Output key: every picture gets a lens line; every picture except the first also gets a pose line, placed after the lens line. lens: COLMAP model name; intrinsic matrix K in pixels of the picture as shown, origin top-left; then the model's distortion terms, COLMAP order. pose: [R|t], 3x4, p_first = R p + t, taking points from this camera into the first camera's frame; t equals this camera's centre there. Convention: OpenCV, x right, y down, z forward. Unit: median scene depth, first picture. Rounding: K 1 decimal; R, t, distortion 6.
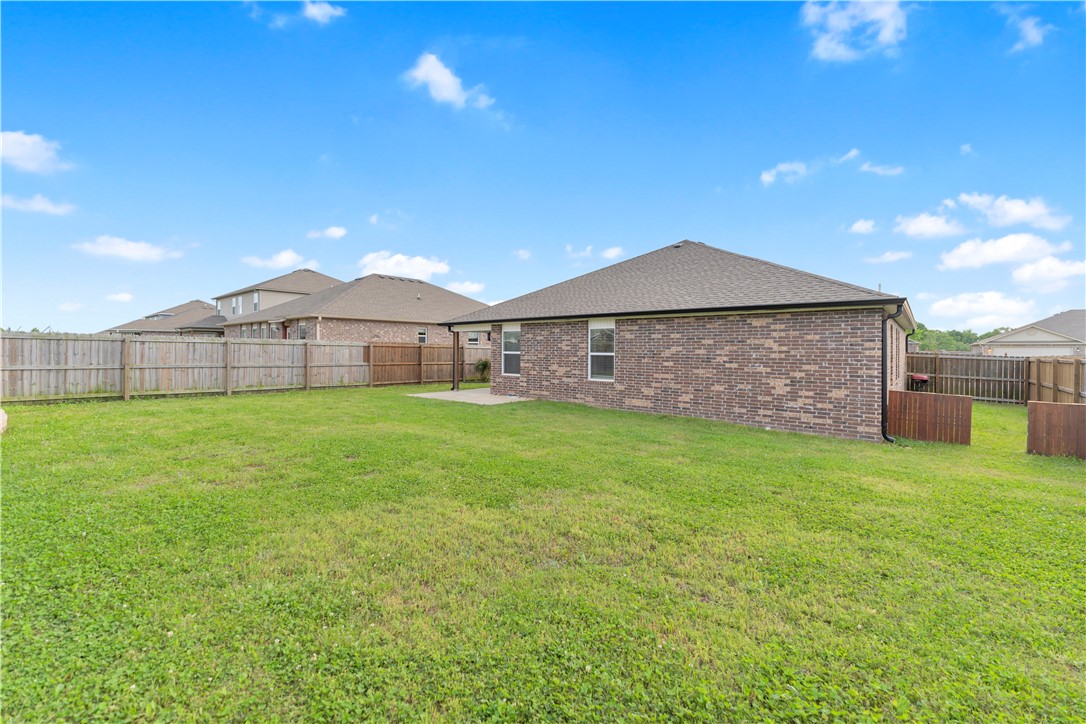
lens RADIAL K [[439.2, 0, 542.3], [0, 439.2, 353.6], [0, 0, 1]] dist [-0.000894, -0.000082]
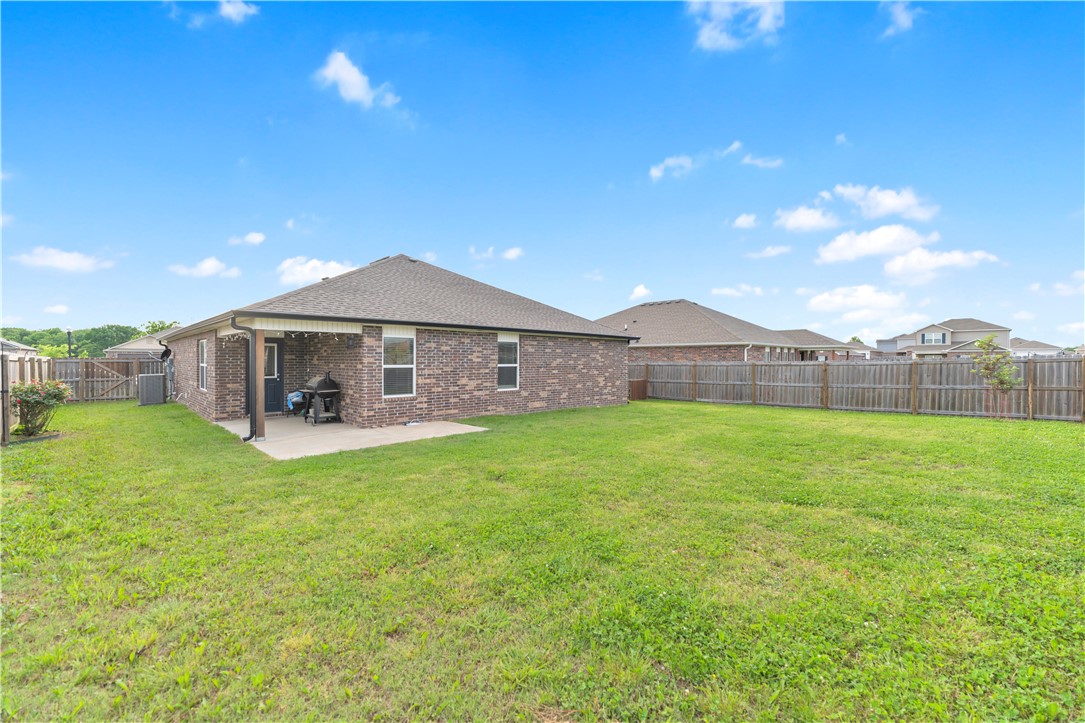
lens RADIAL K [[438.8, 0, 543.8], [0, 438.8, 361.8], [0, 0, 1]] dist [-0.000894, -0.000082]
pose [[0.095159, -0.009265, 0.995419, -0.897720], [0.009754, 0.999917, 0.008375, -0.015297], [-0.995414, 0.008913, 0.095242, 0.782968]]
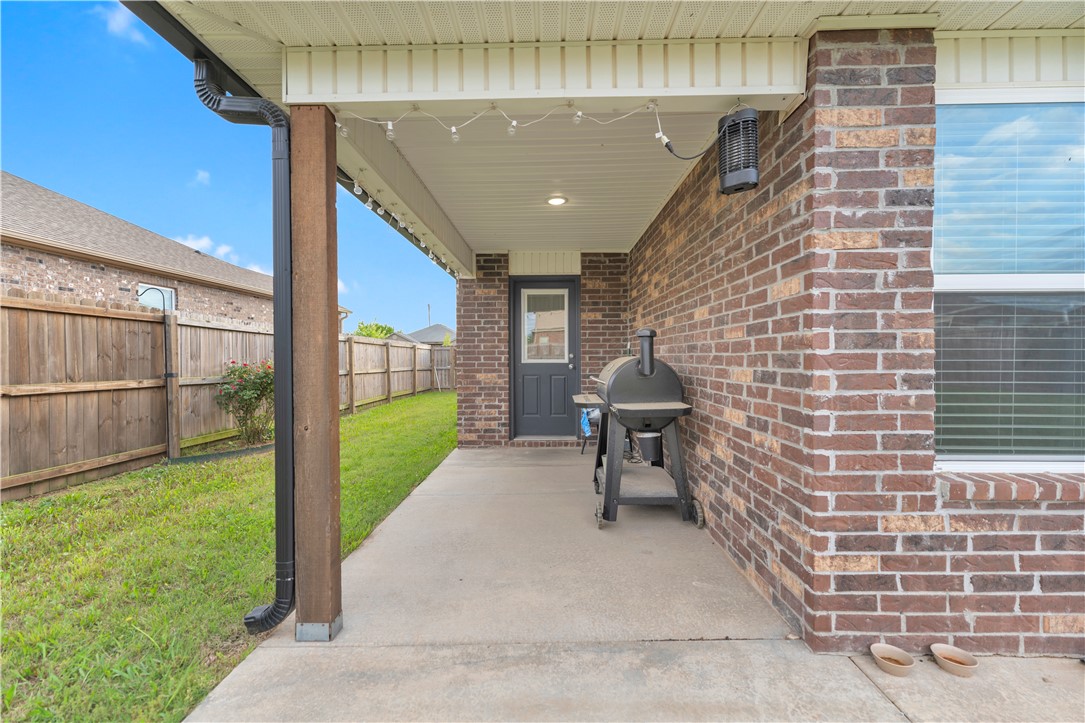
lens RADIAL K [[438.8, 0, 543.5], [0, 438.8, 359.0], [0, 0, 1]] dist [-0.000894, -0.000082]
pose [[0.777579, -0.008756, 0.628724, -0.285447], [0.013710, 0.999901, -0.003030, 0.019792], [-0.628636, 0.010976, 0.777622, 1.132846]]
